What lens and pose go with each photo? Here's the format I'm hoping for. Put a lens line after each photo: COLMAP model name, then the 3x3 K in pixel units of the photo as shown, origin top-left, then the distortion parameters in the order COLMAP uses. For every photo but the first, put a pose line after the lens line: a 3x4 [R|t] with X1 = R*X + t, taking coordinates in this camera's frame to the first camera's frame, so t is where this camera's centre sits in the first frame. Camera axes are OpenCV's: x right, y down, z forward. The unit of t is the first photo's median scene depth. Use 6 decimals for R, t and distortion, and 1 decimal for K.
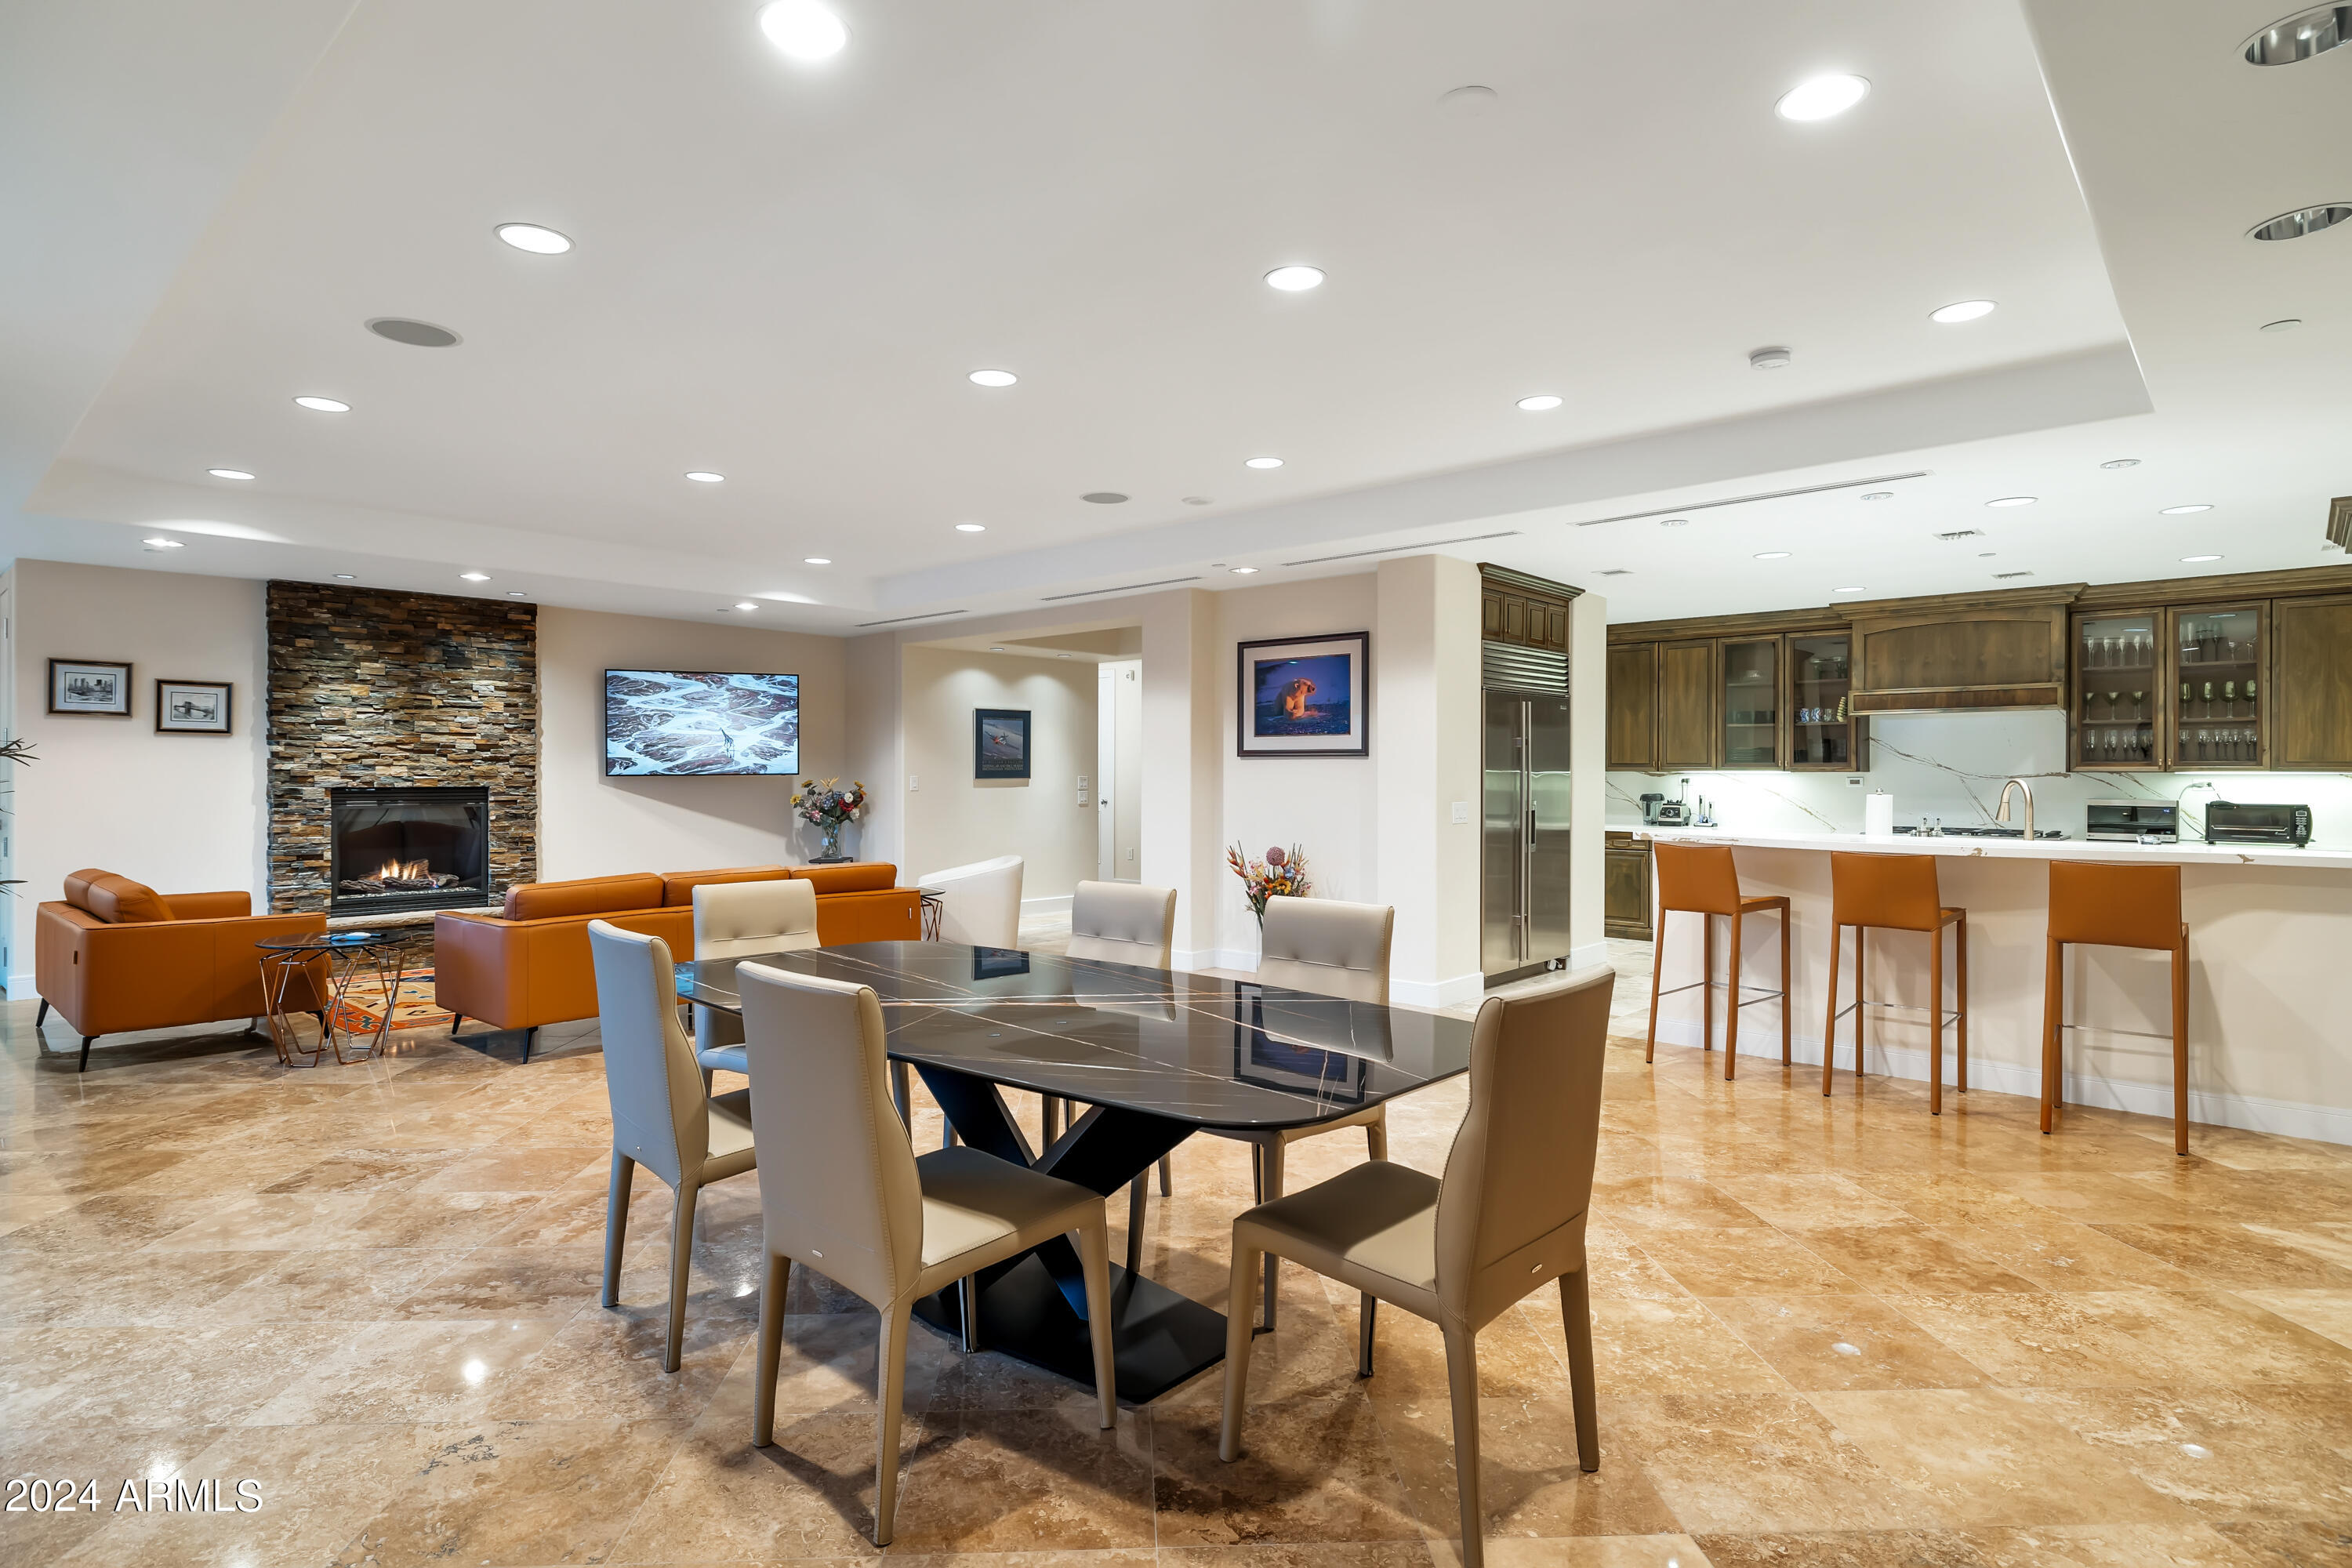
lens RADIAL K [[1225.2, 0, 1185.1], [0, 1225.2, 786.2], [0, 0, 1]] dist [0.001276, -0.001416]
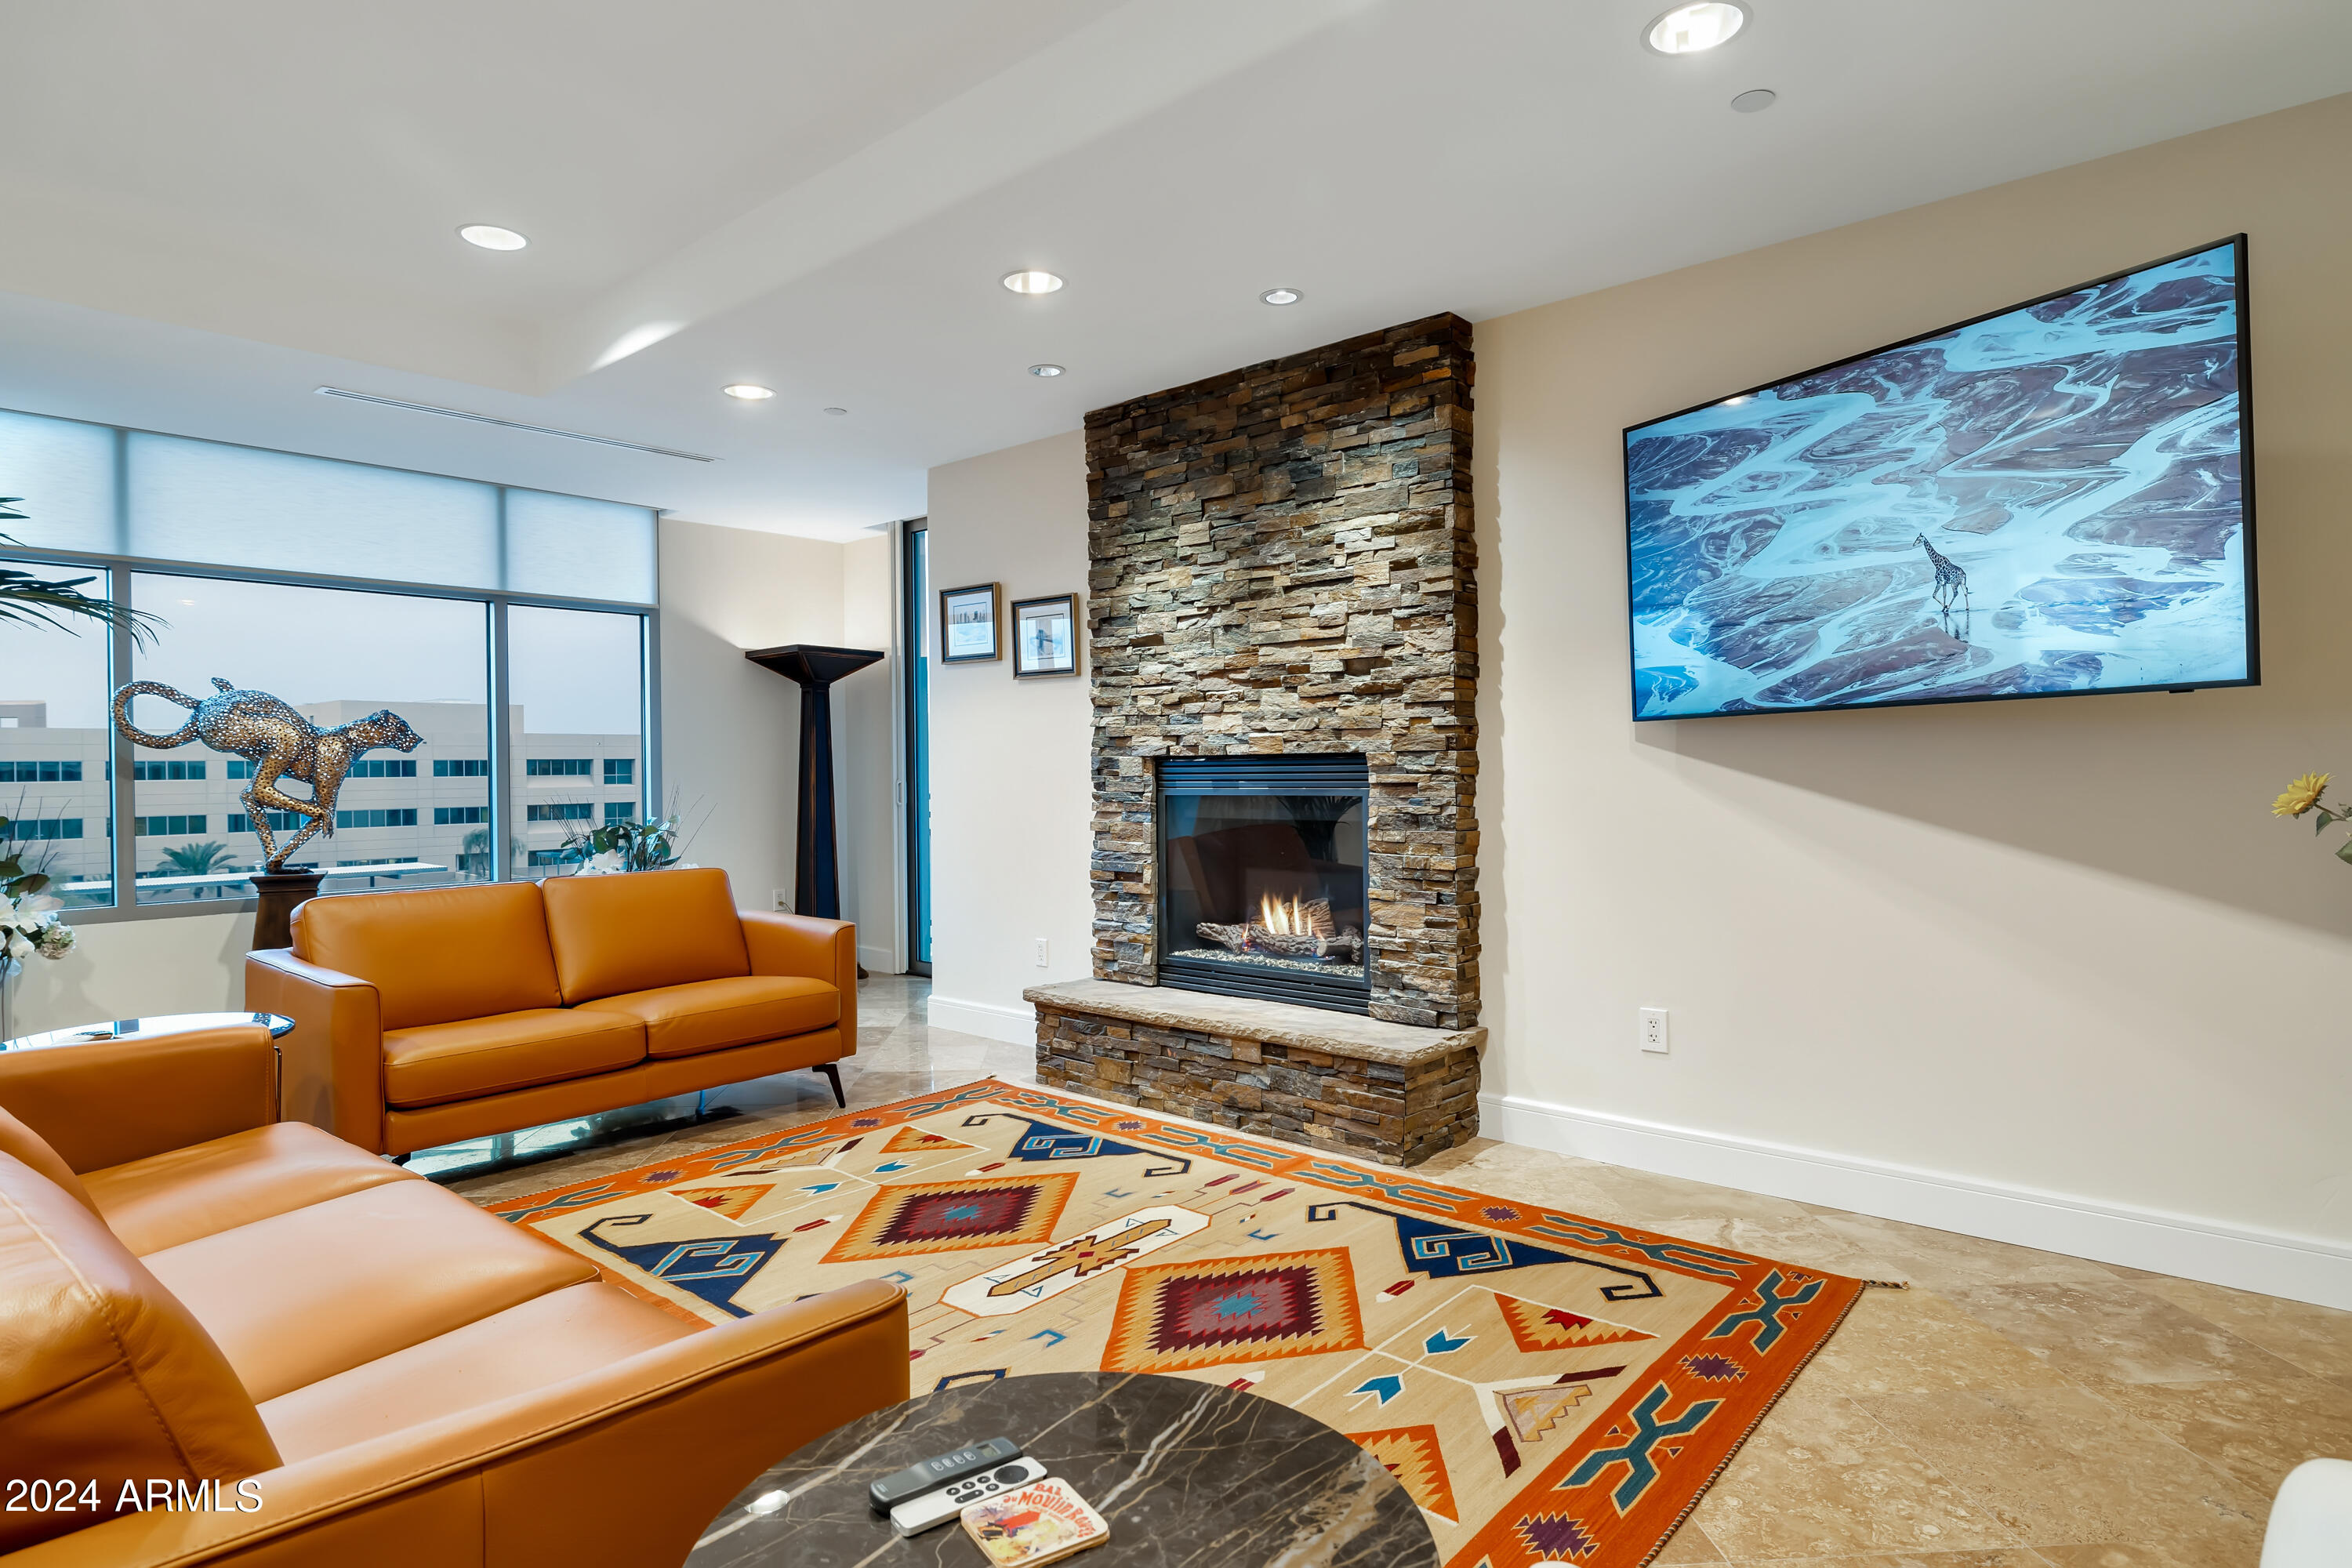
lens RADIAL K [[1295.7, 0, 1174.9], [0, 1295.7, 782.1], [0, 0, 1]] dist [0.007405, -0.000619]
pose [[0.002644, 0.007448, -0.999969, -0.090351], [-0.000048, 0.999972, 0.007448, 0.007842], [0.999997, 0.000028, 0.002644, 0.930175]]
